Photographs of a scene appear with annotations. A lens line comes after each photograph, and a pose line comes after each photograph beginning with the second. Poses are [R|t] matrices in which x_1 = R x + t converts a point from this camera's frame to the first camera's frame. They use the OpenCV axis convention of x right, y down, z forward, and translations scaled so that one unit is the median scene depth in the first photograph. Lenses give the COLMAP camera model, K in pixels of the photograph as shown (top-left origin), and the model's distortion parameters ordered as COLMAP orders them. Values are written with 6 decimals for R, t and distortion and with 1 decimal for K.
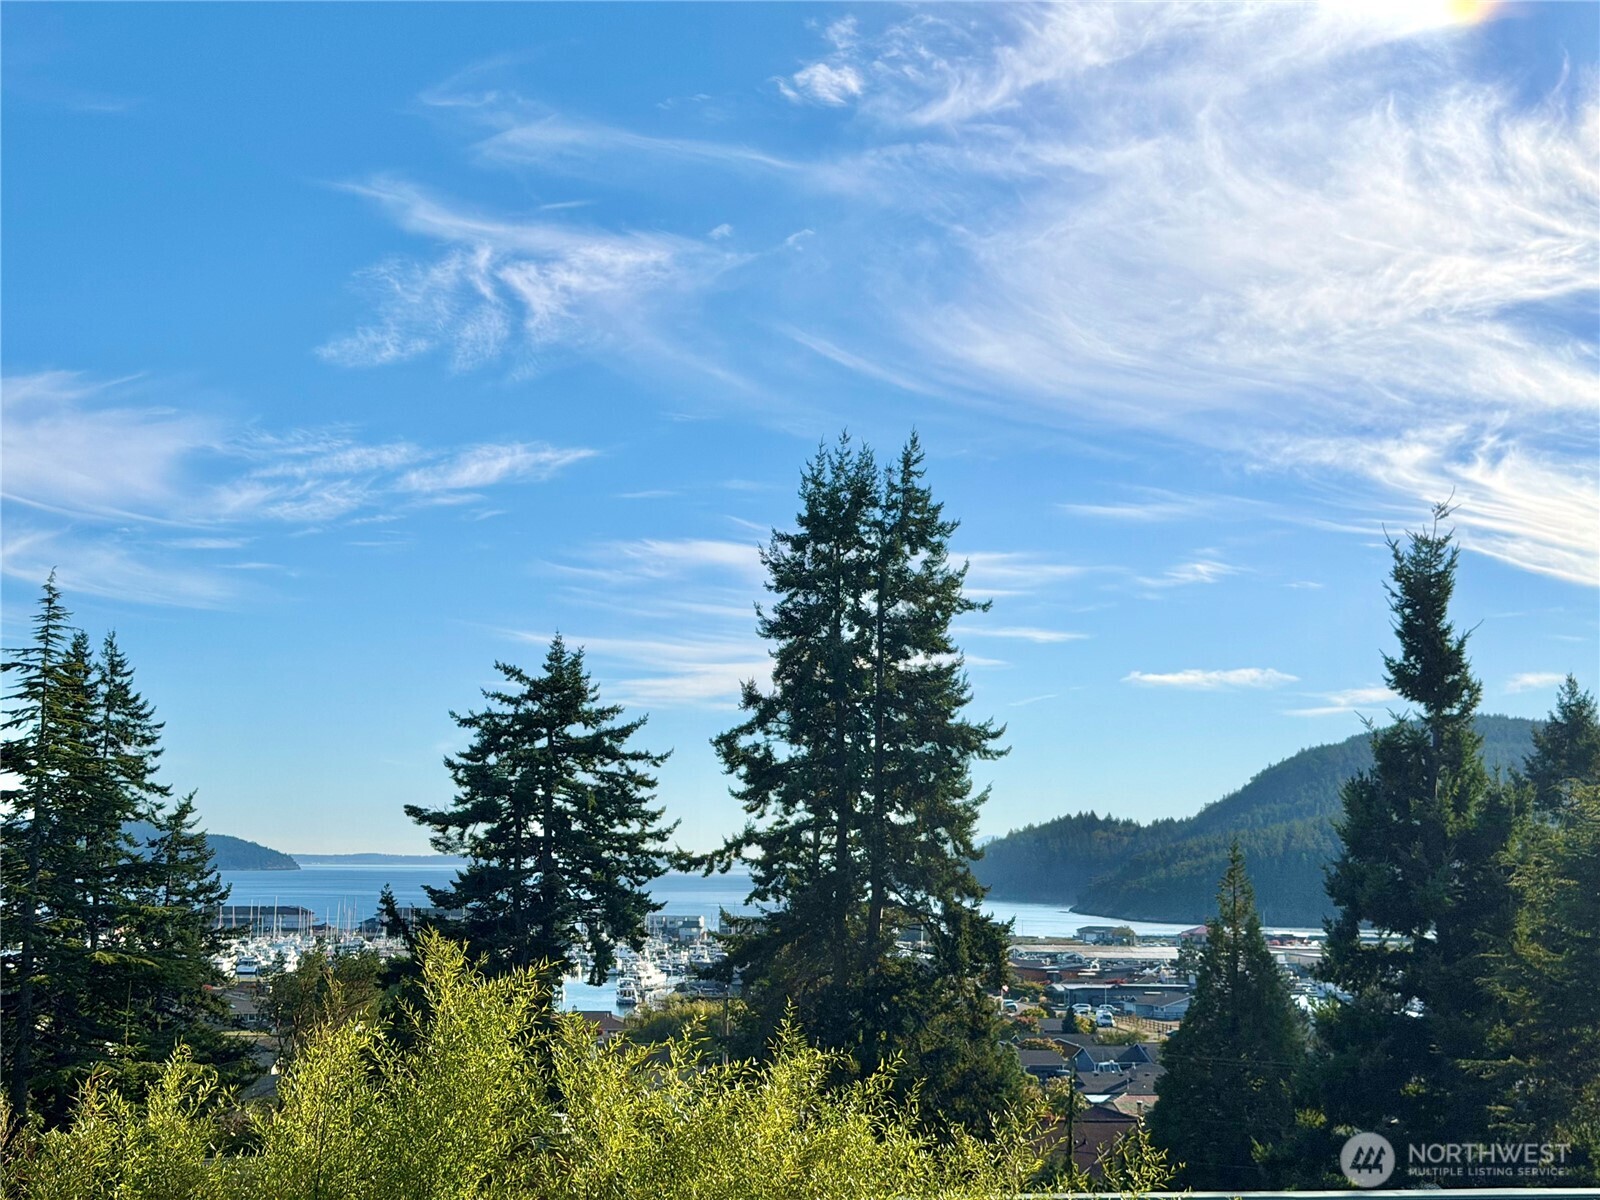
lens RADIAL K [[2201.4, 0, 800.0], [0, 2201.4, 600.0], [0, 0, 1]] dist [0.044864, 0.025264]
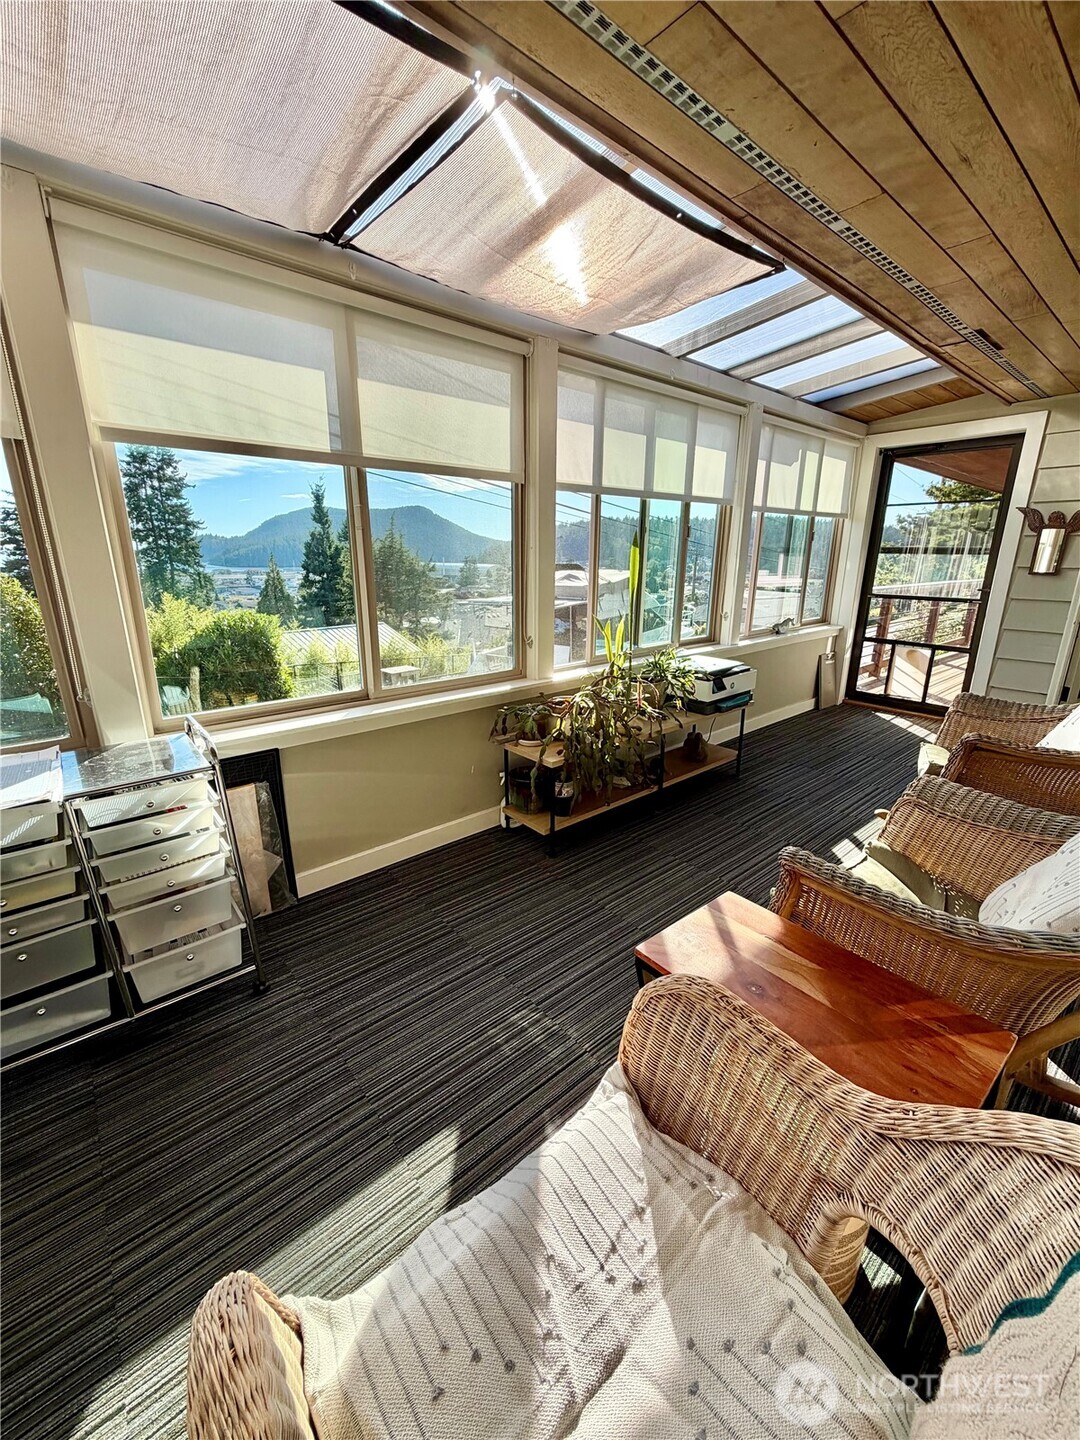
lens RADIAL K [[580.4, 0, 540.0], [0, 580.4, 720.0], [0, 0, 1]] dist [-0.000883, -0.000232]
pose [[0.807327, -0.169461, 0.565248, -0.061160], [-0.068372, 0.924565, 0.374839, -0.038329], [-0.586130, -0.341265, 0.734840, -0.178522]]
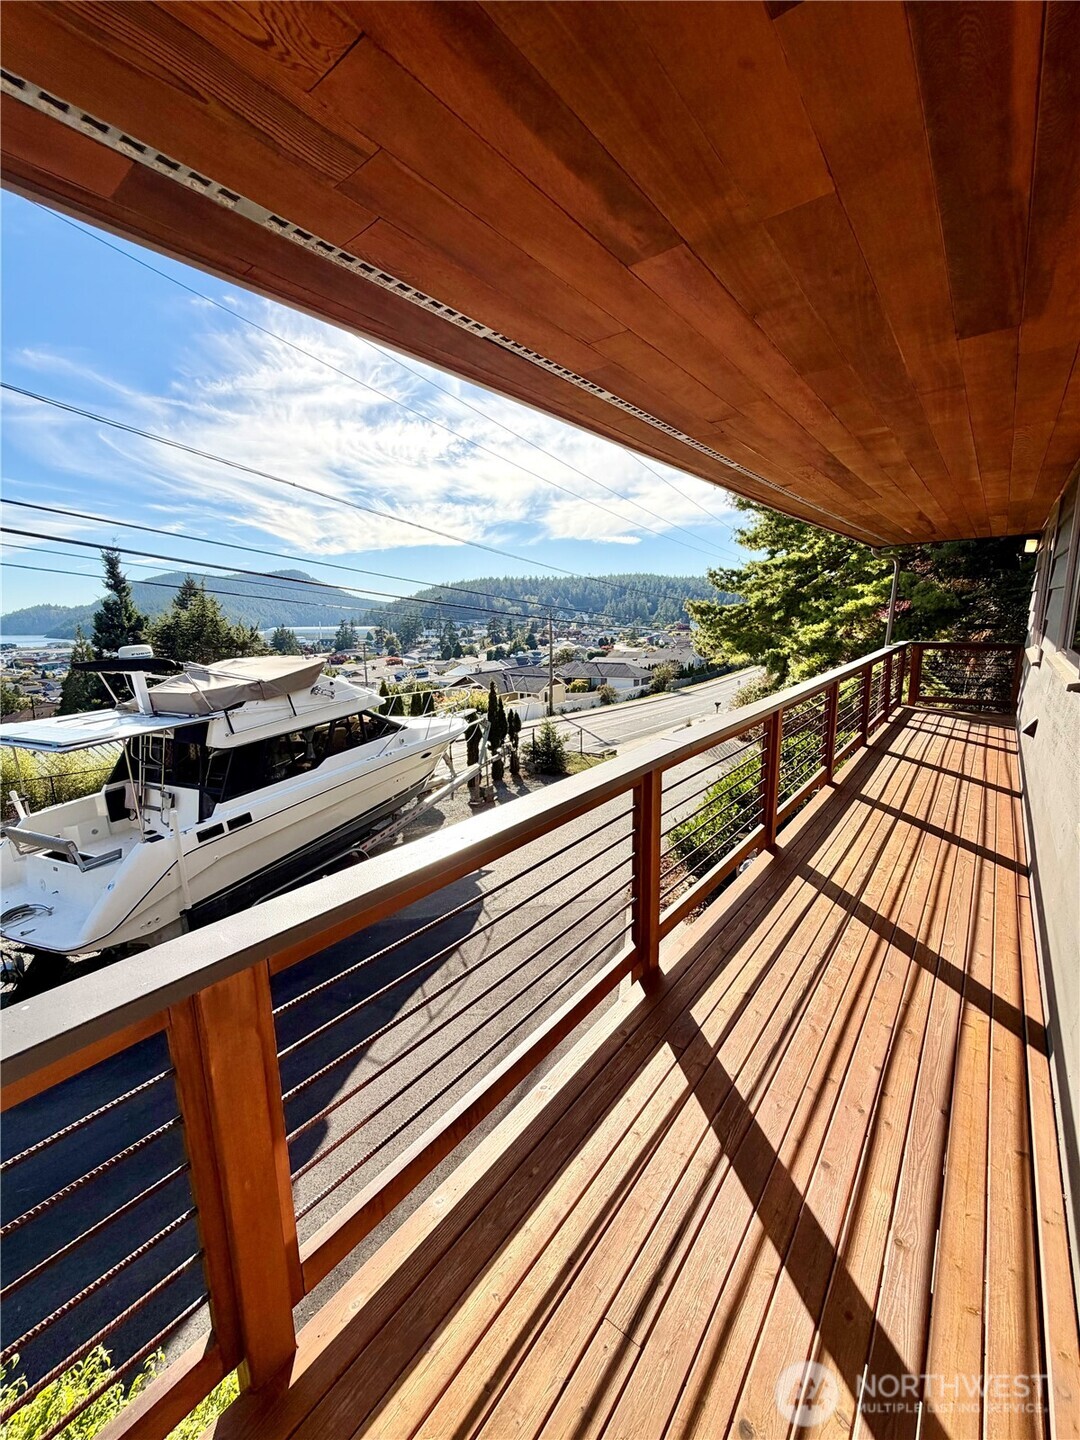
lens RADIAL K [[574.7, 0, 543.7], [0, 574.7, 715.1], [0, 0, 1]] dist [0.000737, -0.000207]
pose [[0.676366, -0.158083, 0.719402, 0.020166], [-0.058746, 0.962008, 0.266626, -0.037633], [-0.734220, -0.222599, 0.641382, -0.155413]]
